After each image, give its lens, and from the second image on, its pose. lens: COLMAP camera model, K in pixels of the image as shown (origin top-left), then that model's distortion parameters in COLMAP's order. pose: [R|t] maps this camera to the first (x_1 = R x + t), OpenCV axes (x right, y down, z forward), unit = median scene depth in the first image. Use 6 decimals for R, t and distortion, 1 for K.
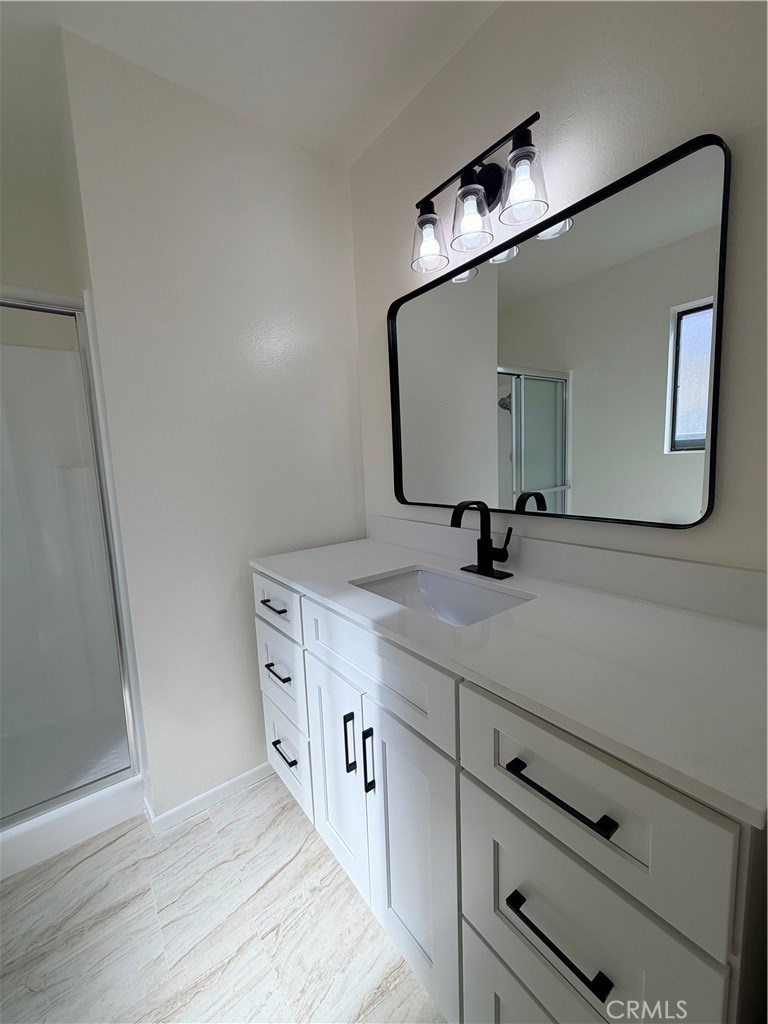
lens RADIAL K [[410.4, 0, 381.1], [0, 410.4, 506.9], [0, 0, 1]] dist [0.001034, -0.000079]
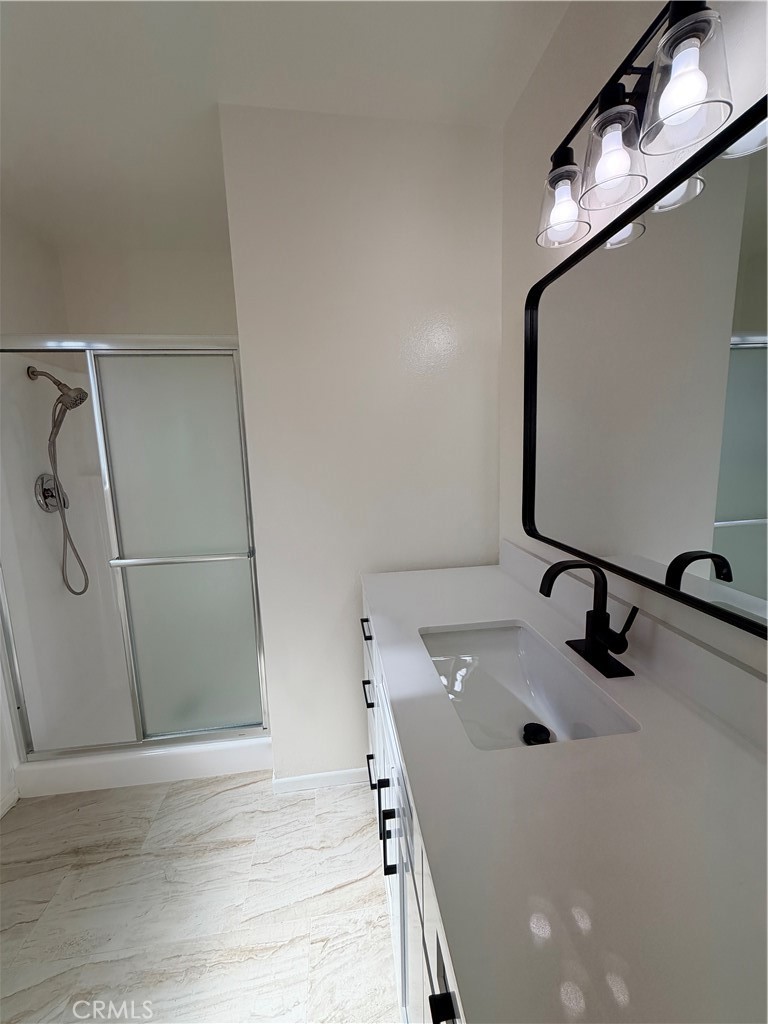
lens RADIAL K [[410.4, 0, 381.1], [0, 410.4, 506.9], [0, 0, 1]] dist [0.001034, -0.000079]
pose [[0.865987, 0.086187, -0.492583, 0.260776], [-0.060572, 0.995862, 0.067755, -0.136221], [0.496384, -0.028838, 0.867624, 0.180865]]
